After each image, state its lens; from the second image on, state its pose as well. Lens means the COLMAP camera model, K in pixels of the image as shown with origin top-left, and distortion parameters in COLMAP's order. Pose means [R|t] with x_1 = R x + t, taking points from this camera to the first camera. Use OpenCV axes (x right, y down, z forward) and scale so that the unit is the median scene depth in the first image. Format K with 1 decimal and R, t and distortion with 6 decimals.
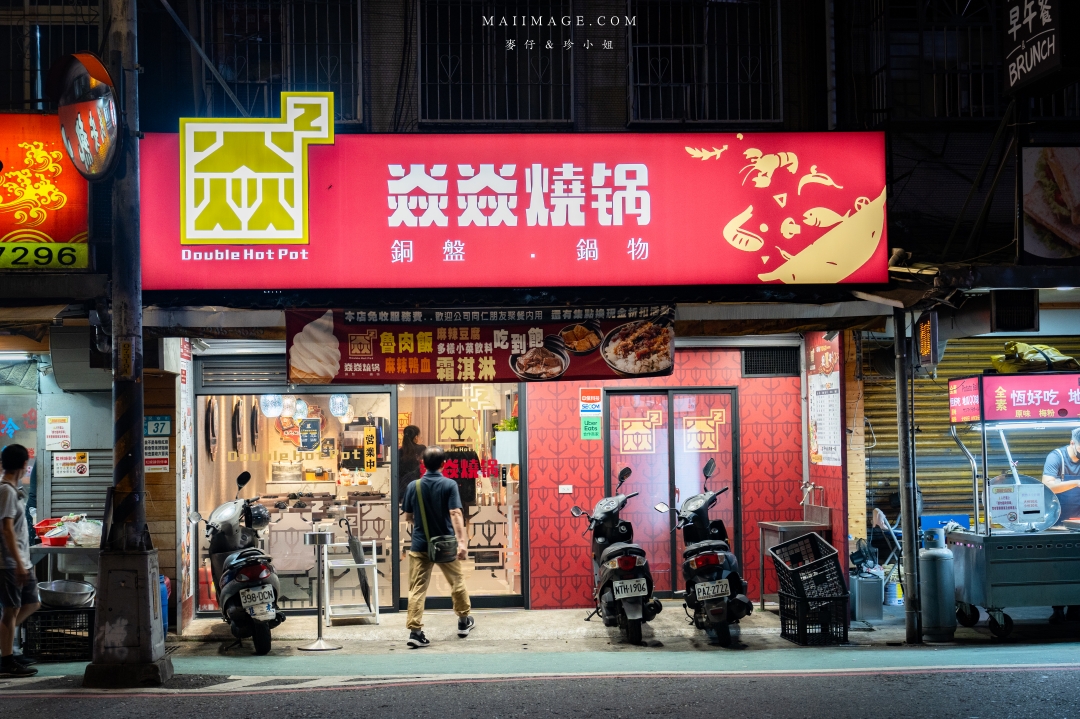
lens RADIAL K [[1593.4, 0, 540.4], [0, 1593.4, 360.2], [0, 0, 1]] dist [-0.006994, 0.000000]
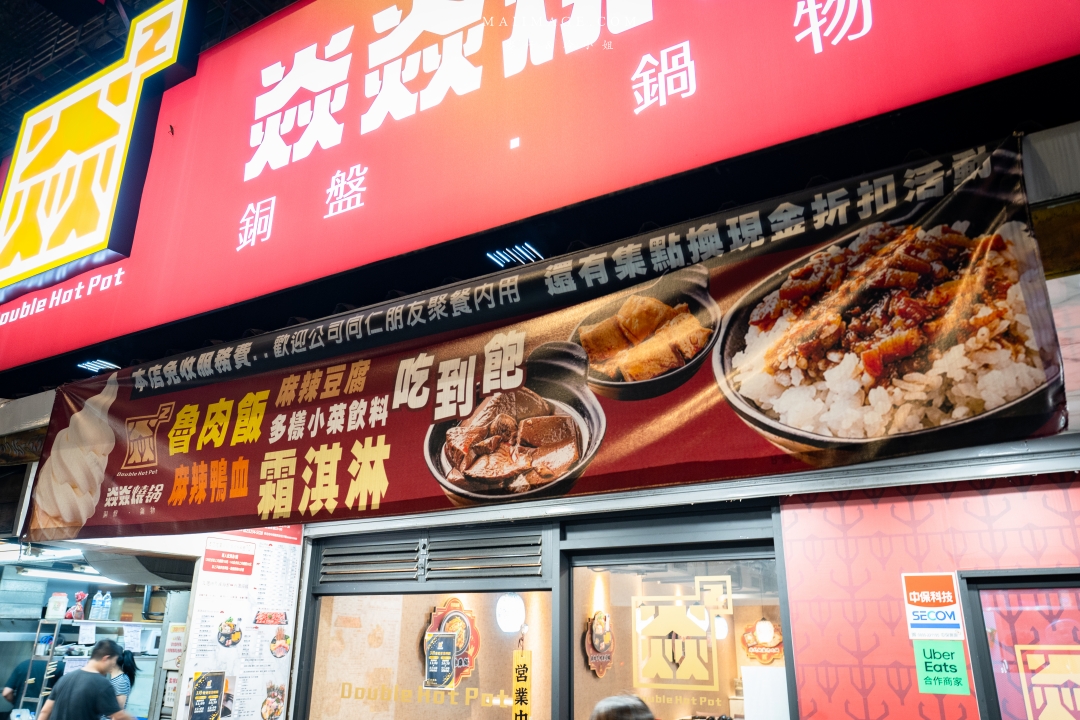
lens RADIAL K [[769.4, 0, 536.7], [0, 769.4, 363.6], [0, 0, 1]] dist [-0.009660, -0.003434]
pose [[0.822743, -0.171384, -0.541961, 0.082393], [0.001258, 0.954009, -0.299777, 0.030739], [0.568412, 0.245958, 0.785119, 0.889576]]
